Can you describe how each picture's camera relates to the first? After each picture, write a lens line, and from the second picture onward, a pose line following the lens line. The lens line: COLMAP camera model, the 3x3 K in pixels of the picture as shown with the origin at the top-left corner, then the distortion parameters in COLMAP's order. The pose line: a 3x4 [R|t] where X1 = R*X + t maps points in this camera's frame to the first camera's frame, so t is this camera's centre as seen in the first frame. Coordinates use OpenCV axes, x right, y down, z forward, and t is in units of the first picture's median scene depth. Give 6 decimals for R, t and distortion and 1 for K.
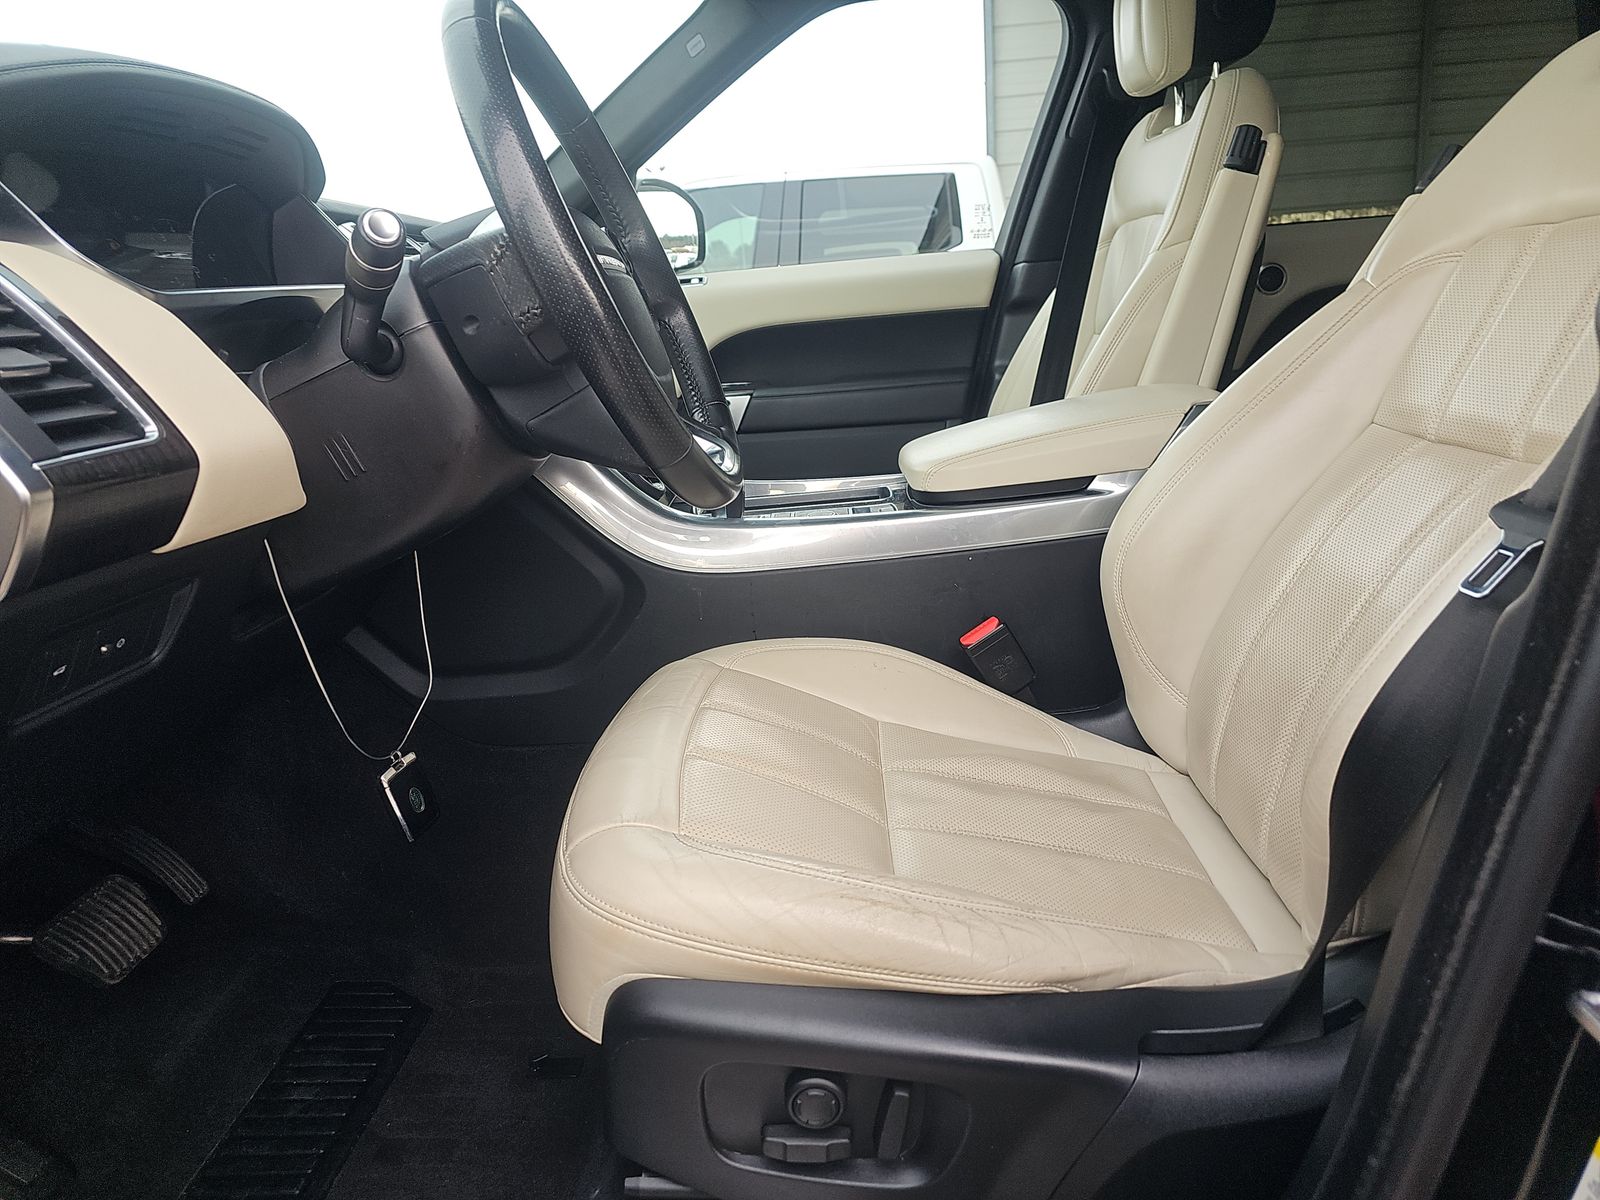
lens RADIAL K [[1073.5, 0, 806.2], [0, 1073.5, 608.6], [0, 0, 1]] dist [0.022642, -0.009845]
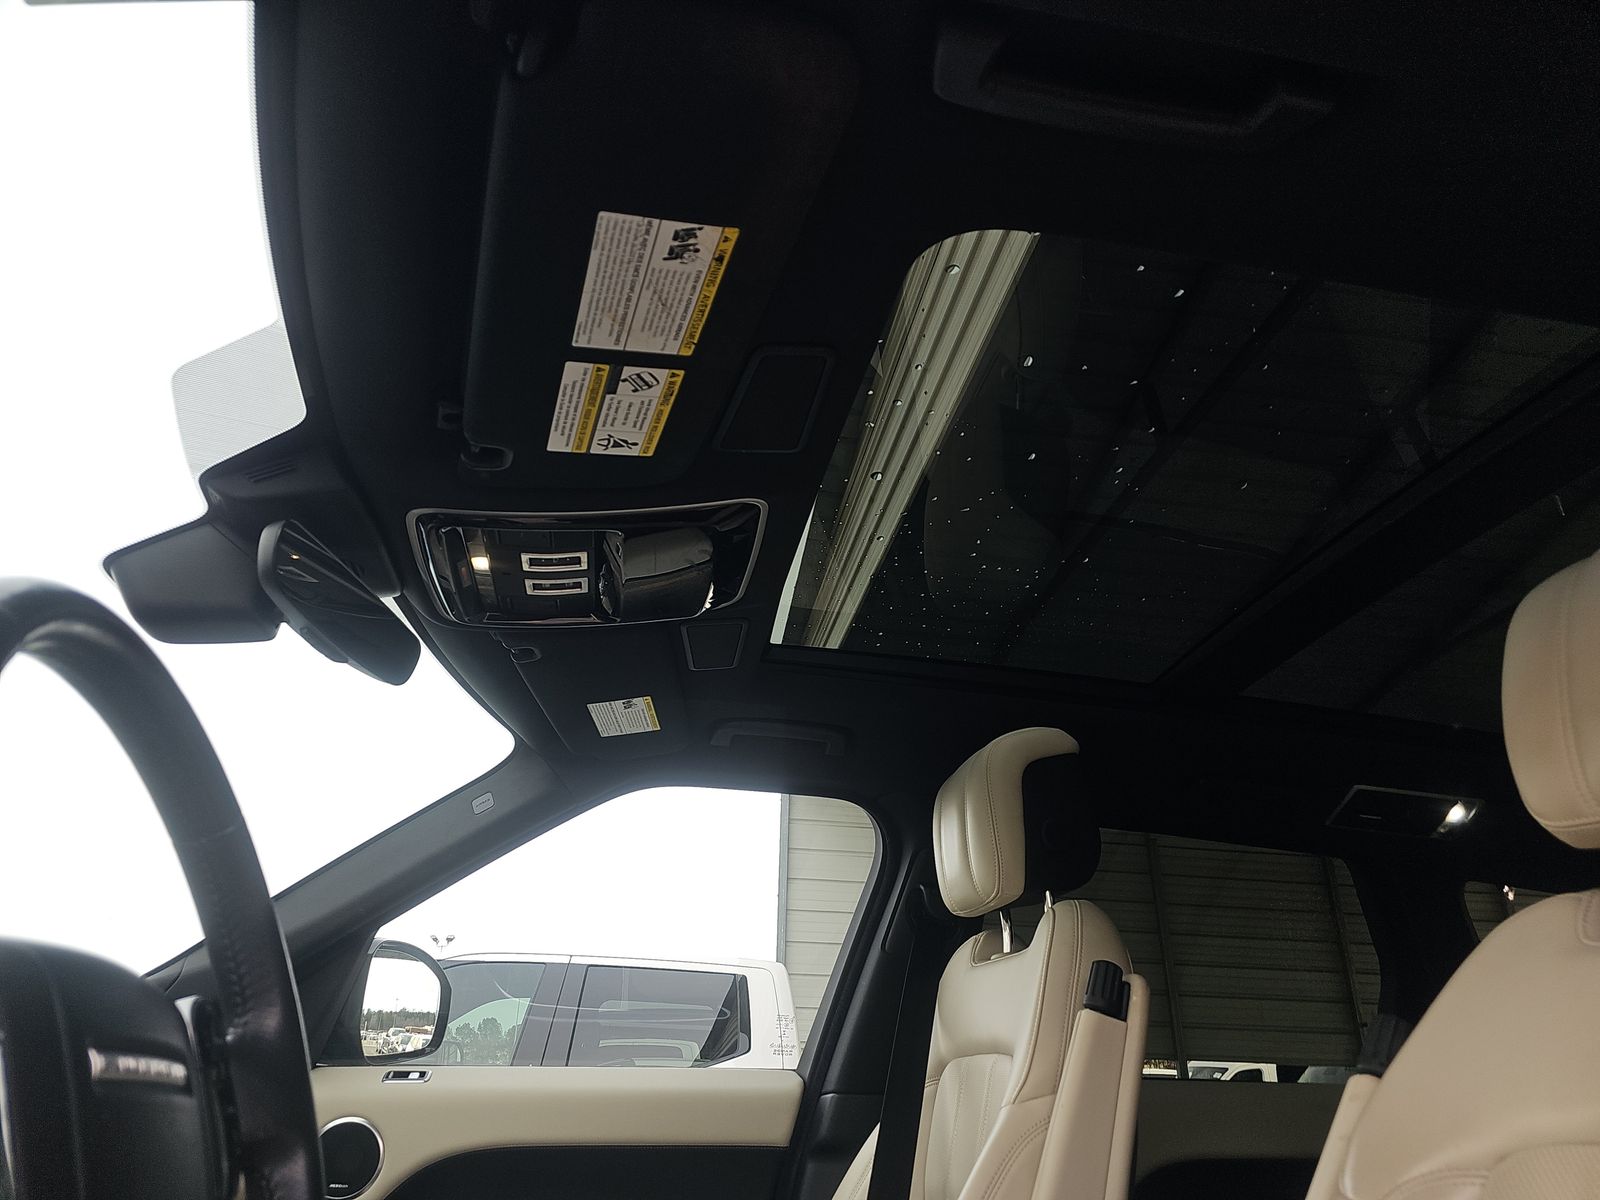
lens RADIAL K [[1073.5, 0, 796.9], [0, 1073.5, 598.3], [0, 0, 1]] dist [0.022642, -0.009845]
pose [[0.978744, 0.159890, 0.128431, 0.009214], [-0.035986, 0.750416, -0.659986, -0.062261], [-0.201902, 0.641336, 0.740219, 0.159687]]
